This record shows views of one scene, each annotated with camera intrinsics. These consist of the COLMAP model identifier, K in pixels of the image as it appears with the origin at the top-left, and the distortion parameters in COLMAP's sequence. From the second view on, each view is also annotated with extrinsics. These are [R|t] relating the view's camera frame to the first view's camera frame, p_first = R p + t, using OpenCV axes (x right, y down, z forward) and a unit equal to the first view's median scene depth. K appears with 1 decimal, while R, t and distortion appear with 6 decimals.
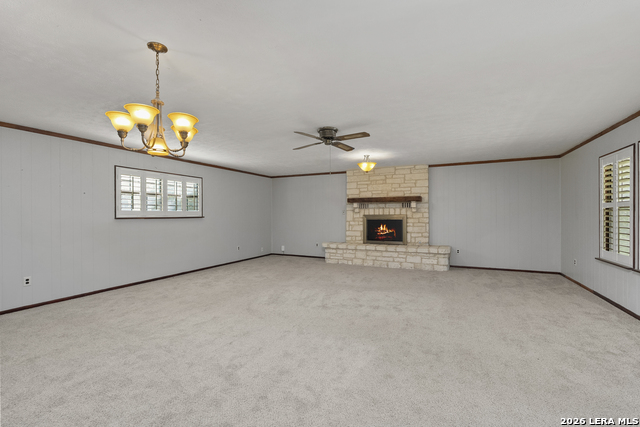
lens RADIAL K [[282.4, 0, 322.8], [0, 282.4, 216.6], [0, 0, 1]] dist [-0.006680, 0.000778]
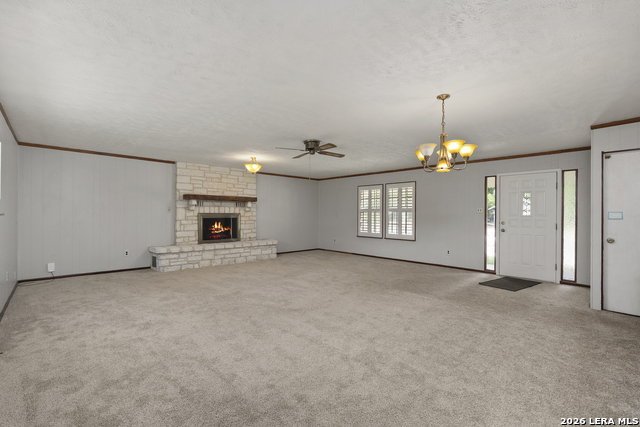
lens RADIAL K [[282.4, 0, 325.8], [0, 282.4, 215.2], [0, 0, 1]] dist [-0.006680, 0.000778]
pose [[0.354355, 0.001926, 0.935109, -0.741309], [-0.002718, 0.999996, -0.001029, 0.001433], [-0.935107, -0.002177, 0.354359, 0.364872]]
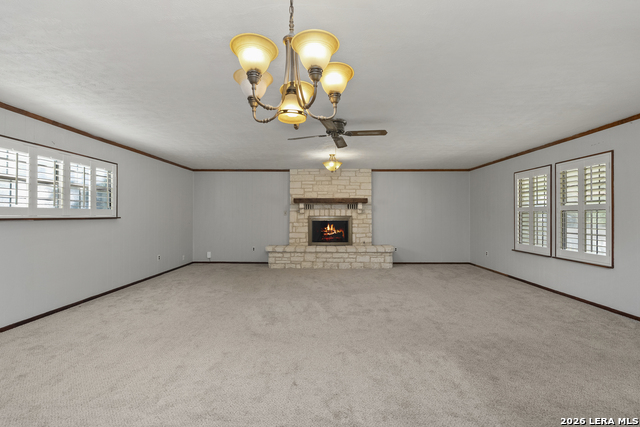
lens RADIAL K [[282.4, 0, 323.9], [0, 282.4, 215.9], [0, 0, 1]] dist [-0.006680, 0.000778]
pose [[0.908424, 0.004860, 0.418022, -0.273891], [-0.002091, 0.999973, -0.007082, 0.001245], [-0.418045, 0.005559, 0.908409, 0.131824]]
